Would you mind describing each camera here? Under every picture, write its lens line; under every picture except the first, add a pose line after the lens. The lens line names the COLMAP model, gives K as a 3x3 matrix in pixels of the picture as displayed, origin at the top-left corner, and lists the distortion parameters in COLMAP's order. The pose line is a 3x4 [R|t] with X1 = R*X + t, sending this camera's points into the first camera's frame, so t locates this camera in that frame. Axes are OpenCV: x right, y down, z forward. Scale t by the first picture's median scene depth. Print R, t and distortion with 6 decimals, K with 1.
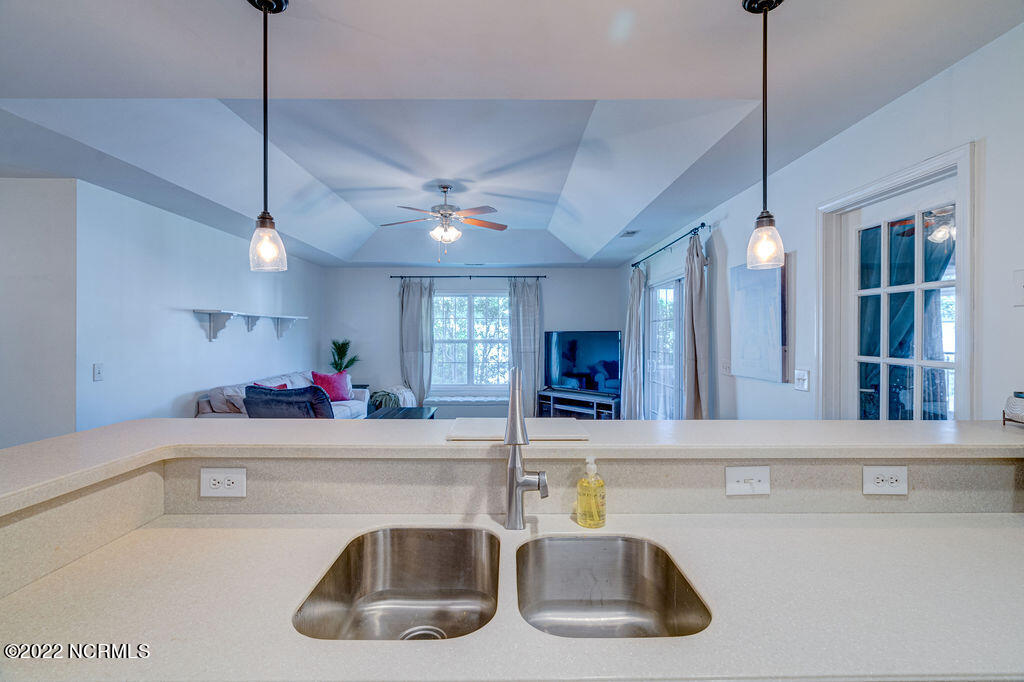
lens RADIAL K [[470.3, 0, 512.5], [0, 470.3, 337.5], [0, 0, 1]] dist [-0.002174, 0.000597]
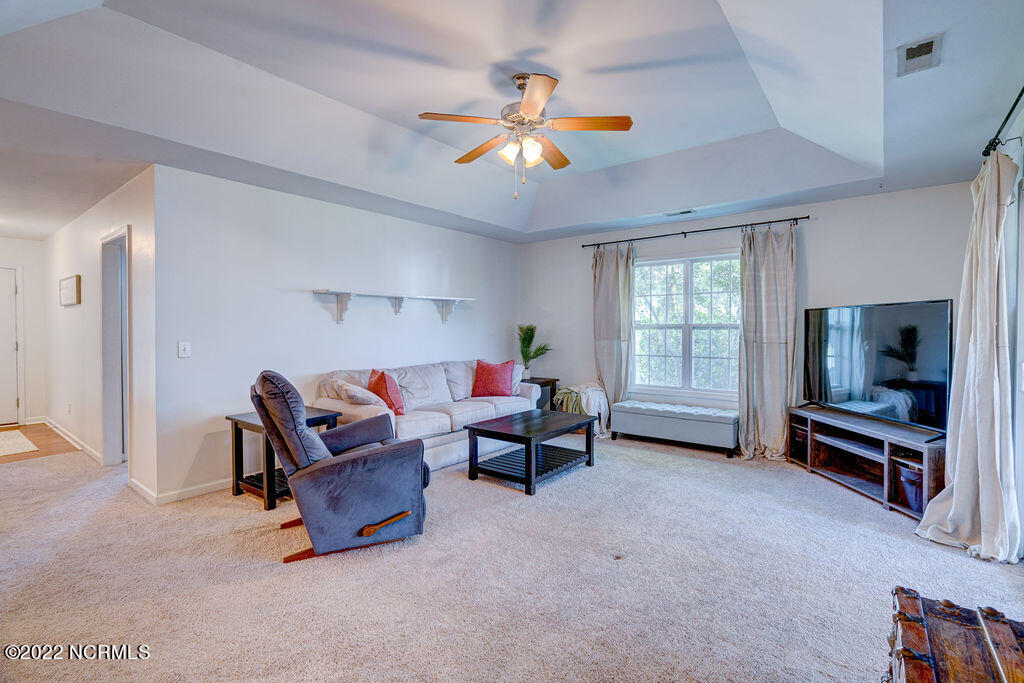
lens RADIAL K [[470.3, 0, 512.9], [0, 470.3, 338.1], [0, 0, 1]] dist [-0.002174, 0.000597]
pose [[0.776541, 0.009577, -0.629994, 0.235750], [-0.000079, 0.999886, 0.015103, 0.023052], [0.630066, -0.011679, 0.776453, 0.451273]]
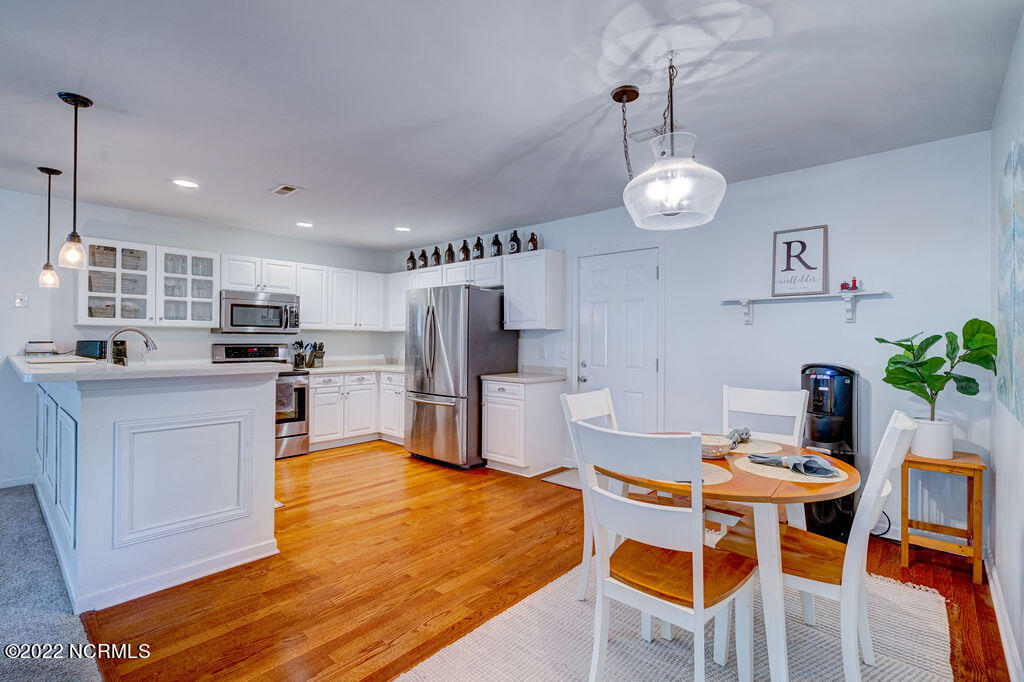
lens RADIAL K [[470.3, 0, 516.4], [0, 470.3, 336.7], [0, 0, 1]] dist [-0.002174, 0.000597]
pose [[-0.742440, -0.002607, 0.669908, -0.820031], [-0.003962, 0.999992, -0.000499, 0.025605], [-0.669901, -0.003025, -0.742444, 0.348217]]
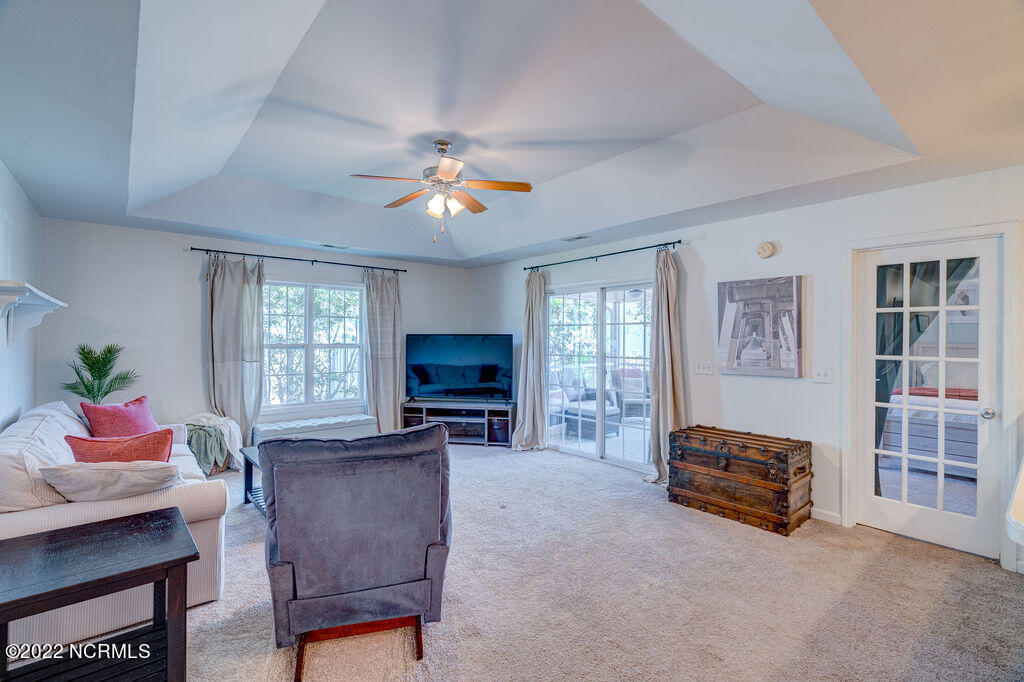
lens RADIAL K [[470.3, 0, 515.9], [0, 470.3, 342.5], [0, 0, 1]] dist [-0.002174, 0.000597]
pose [[0.767914, -0.002620, 0.640548, -0.497915], [-0.000691, 0.999988, 0.004918, -0.002259], [-0.640553, -0.004219, 0.767903, 0.312505]]
